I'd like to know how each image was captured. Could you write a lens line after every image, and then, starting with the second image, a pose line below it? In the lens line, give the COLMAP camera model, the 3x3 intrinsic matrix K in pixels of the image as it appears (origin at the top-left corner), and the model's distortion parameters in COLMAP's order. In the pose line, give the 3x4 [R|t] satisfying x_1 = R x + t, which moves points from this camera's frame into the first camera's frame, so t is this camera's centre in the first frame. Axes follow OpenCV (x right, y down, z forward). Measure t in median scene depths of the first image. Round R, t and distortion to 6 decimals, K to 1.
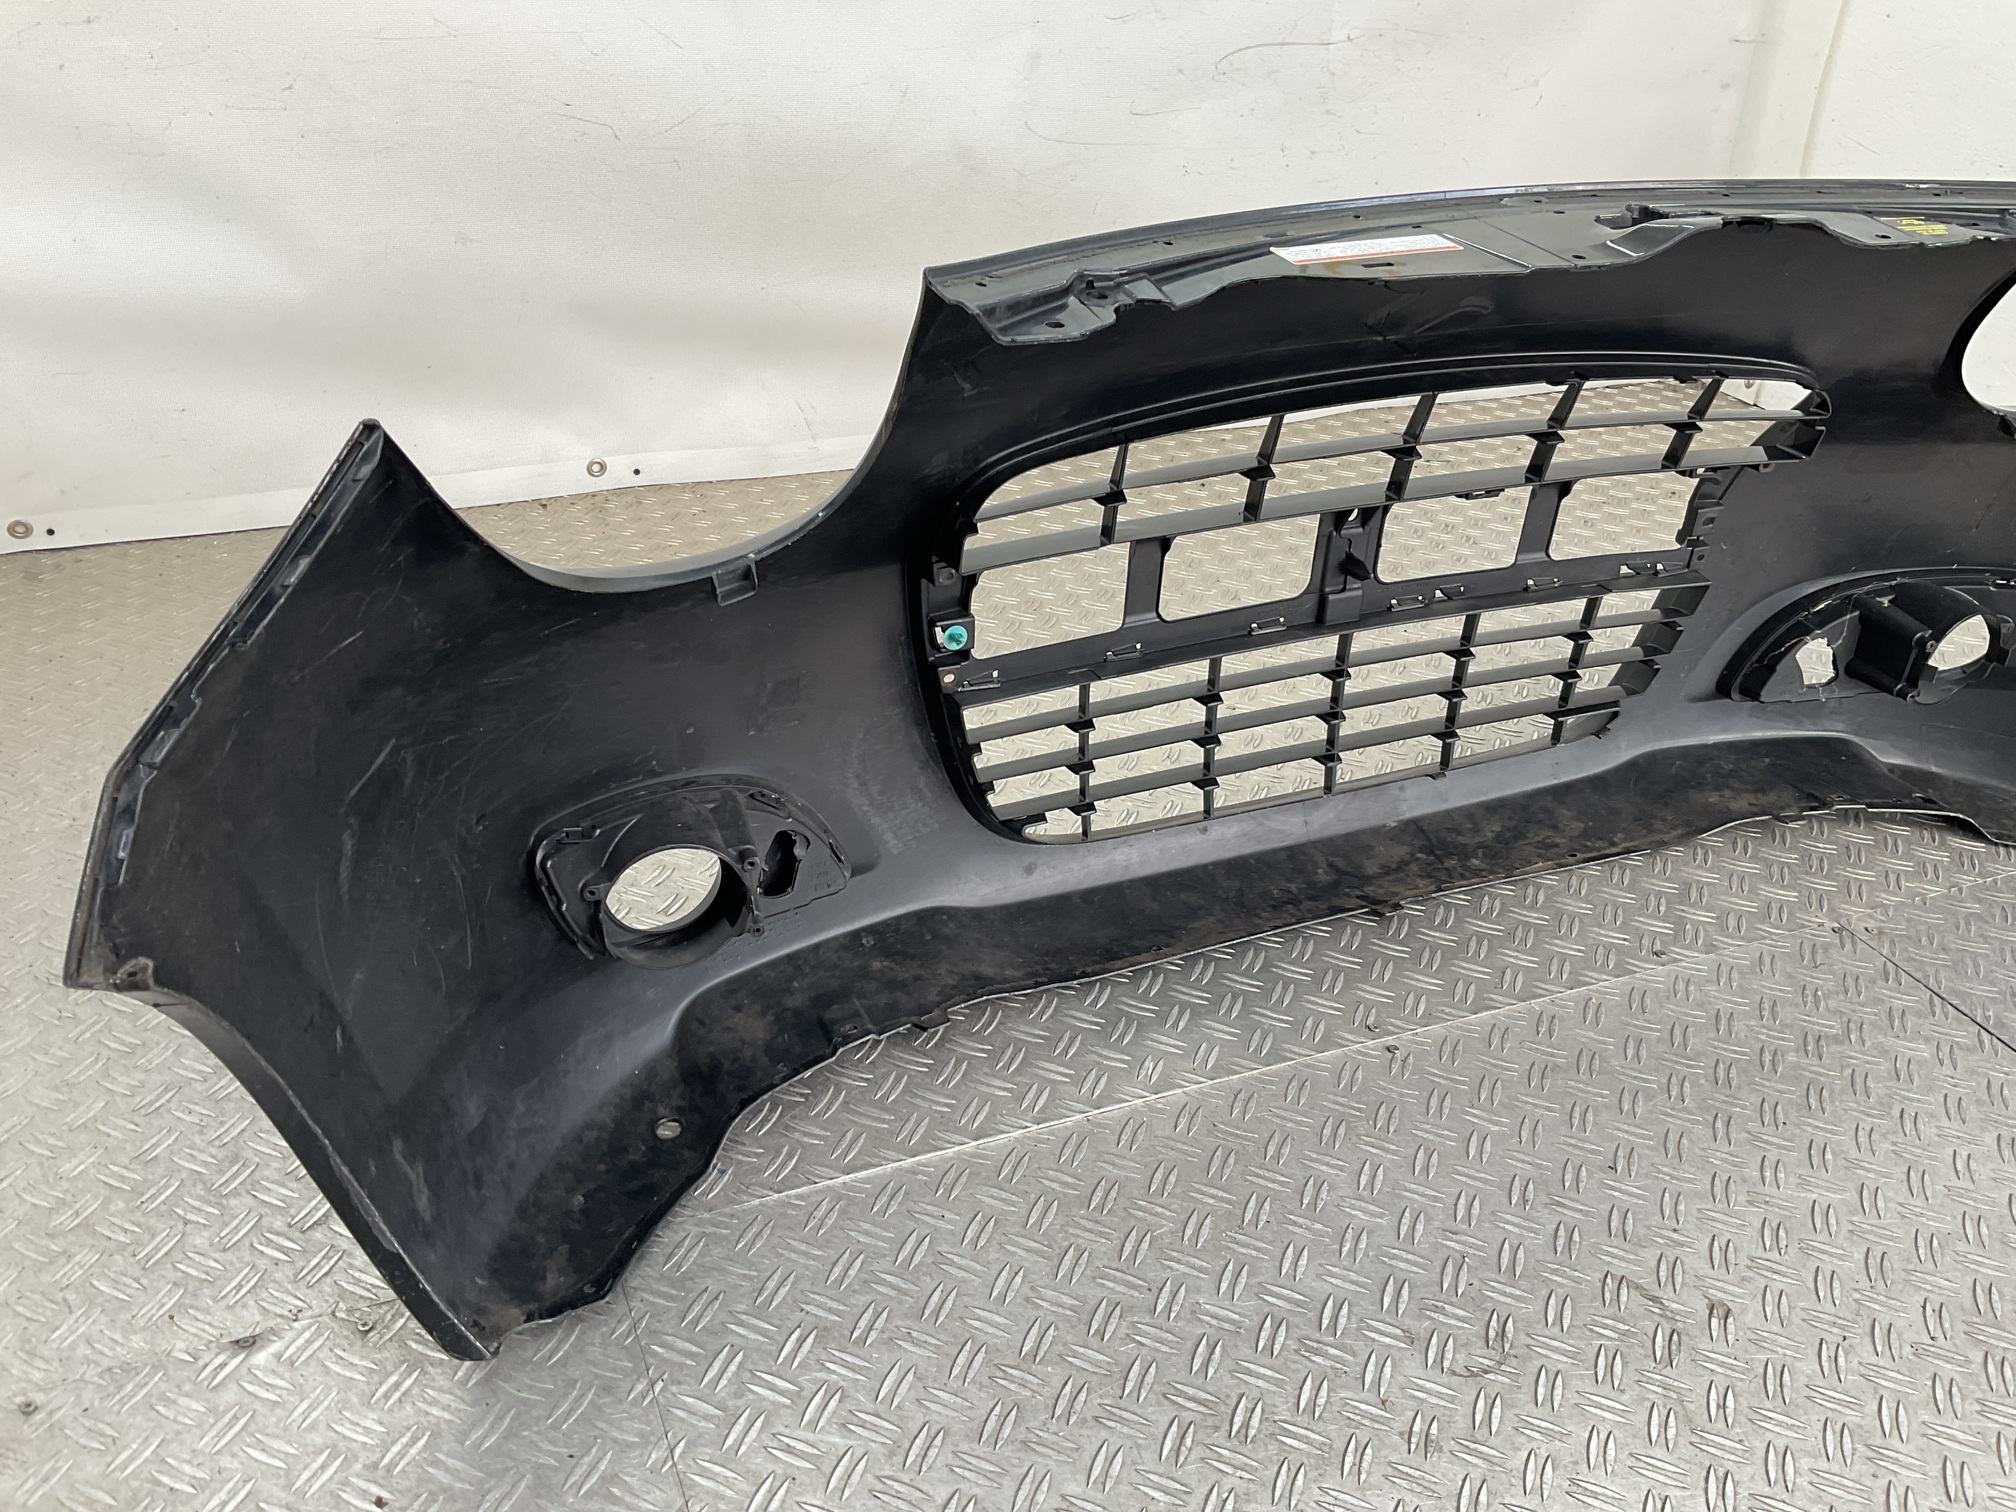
lens RADIAL K [[1664.1, 0, 975.5], [0, 1664.1, 750.5], [0, 0, 1]] dist [0.077896, -0.144772]
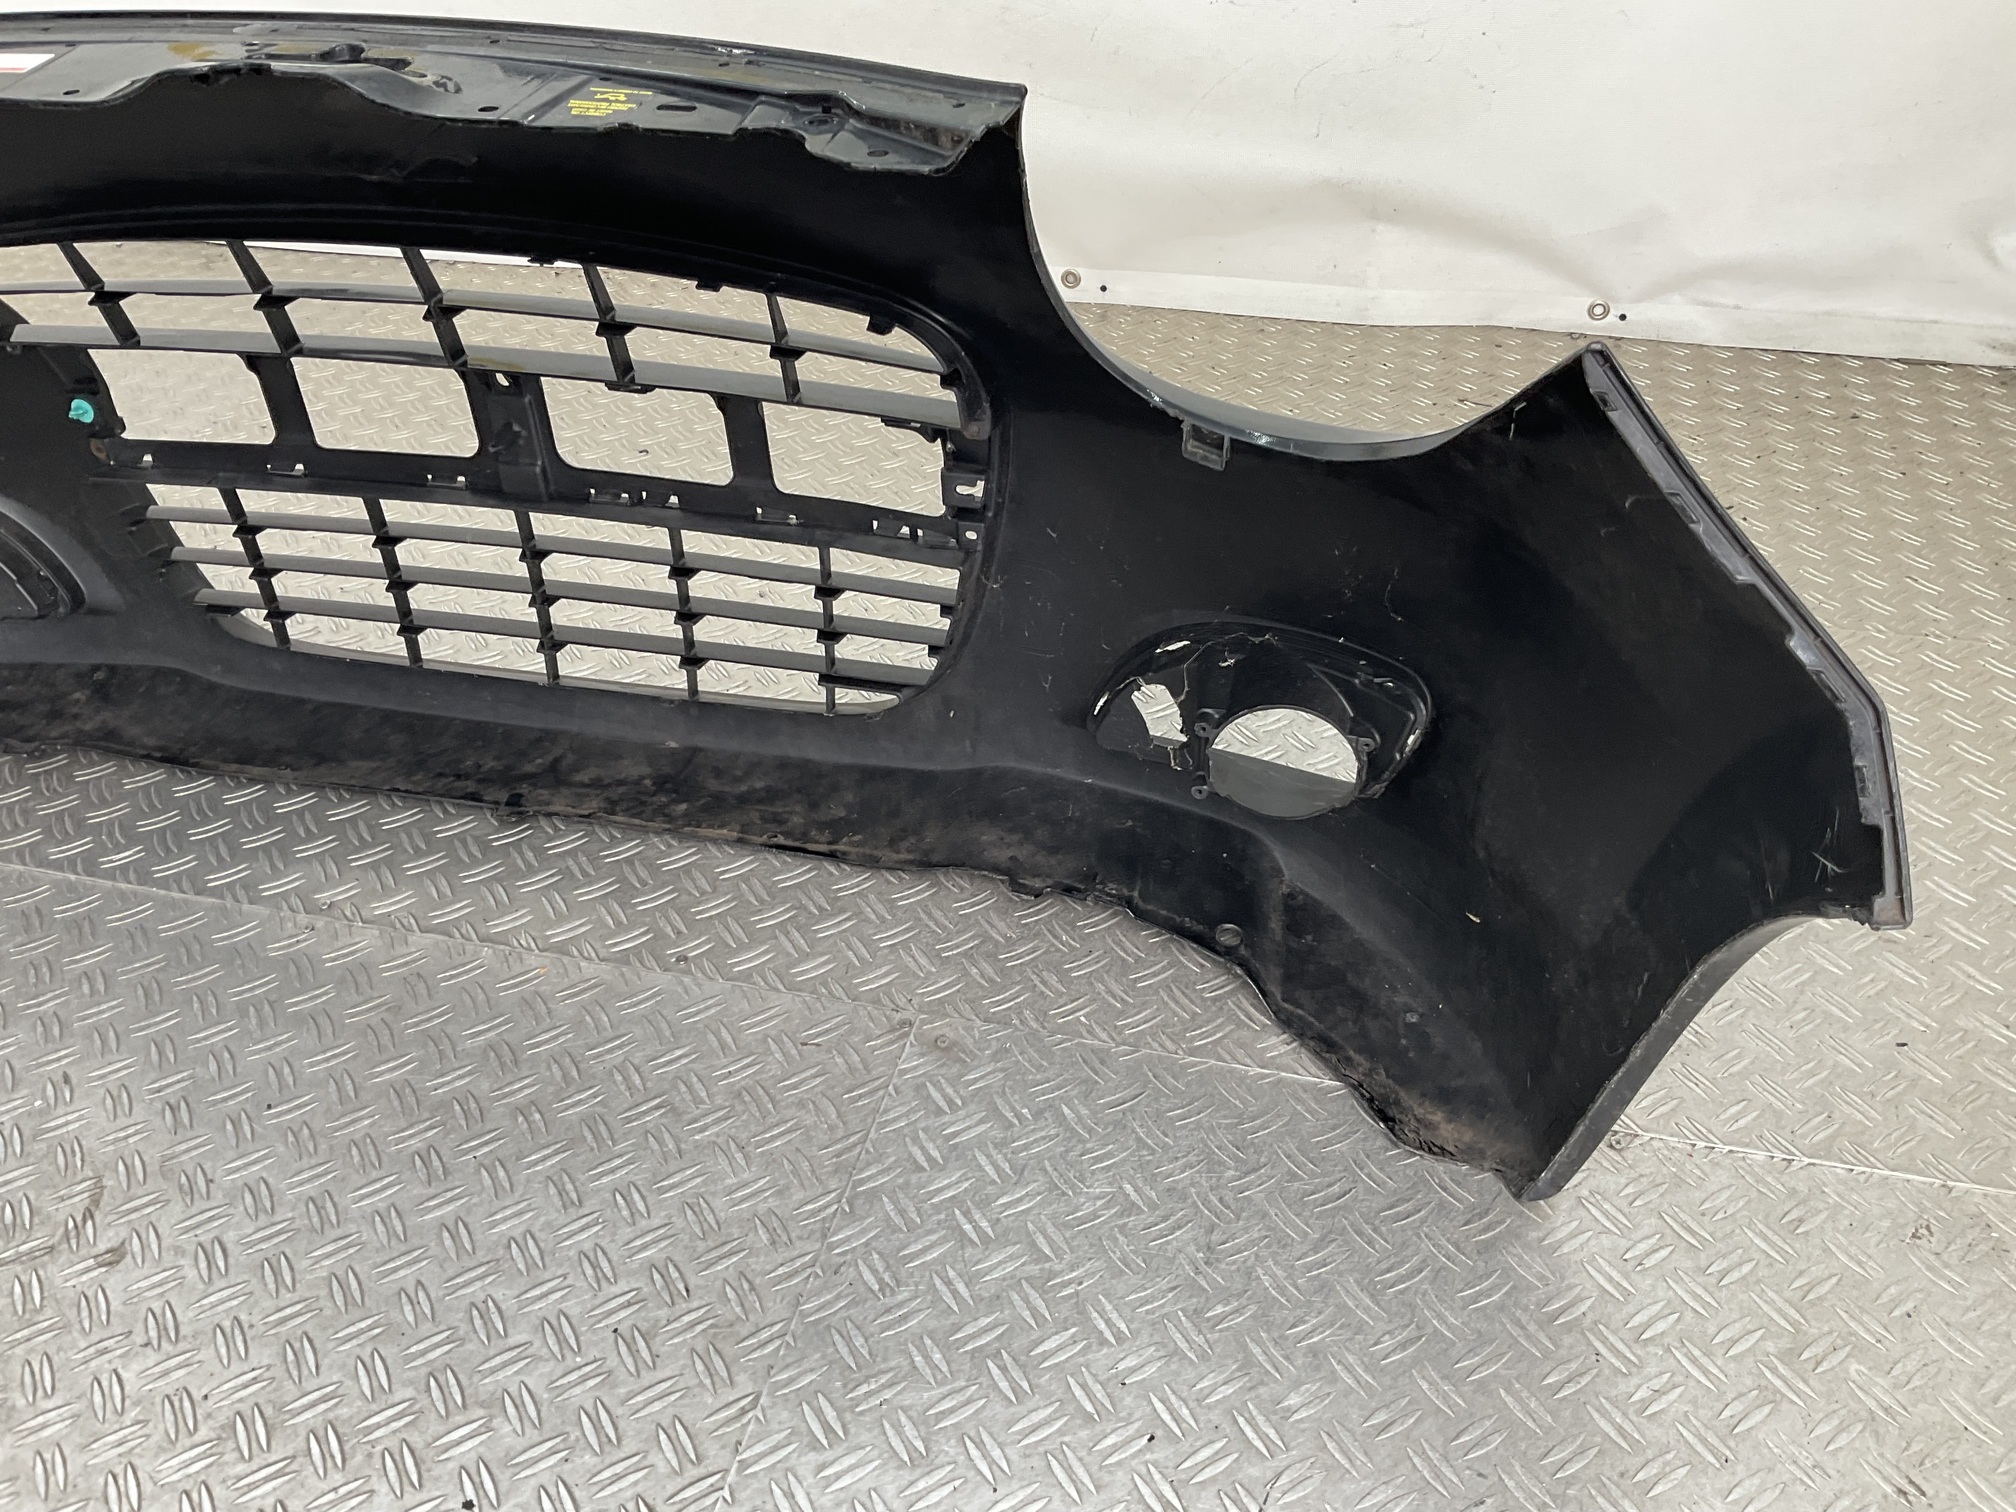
lens RADIAL K [[1664.1, 0, 1012.1], [0, 1664.1, 755.8], [0, 0, 1]] dist [0.077896, -0.144772]
pose [[0.817004, 0.304869, -0.489448, 0.901159], [-0.254338, 0.952302, 0.168623, -0.160550], [0.517510, -0.013280, 0.855574, 0.351741]]
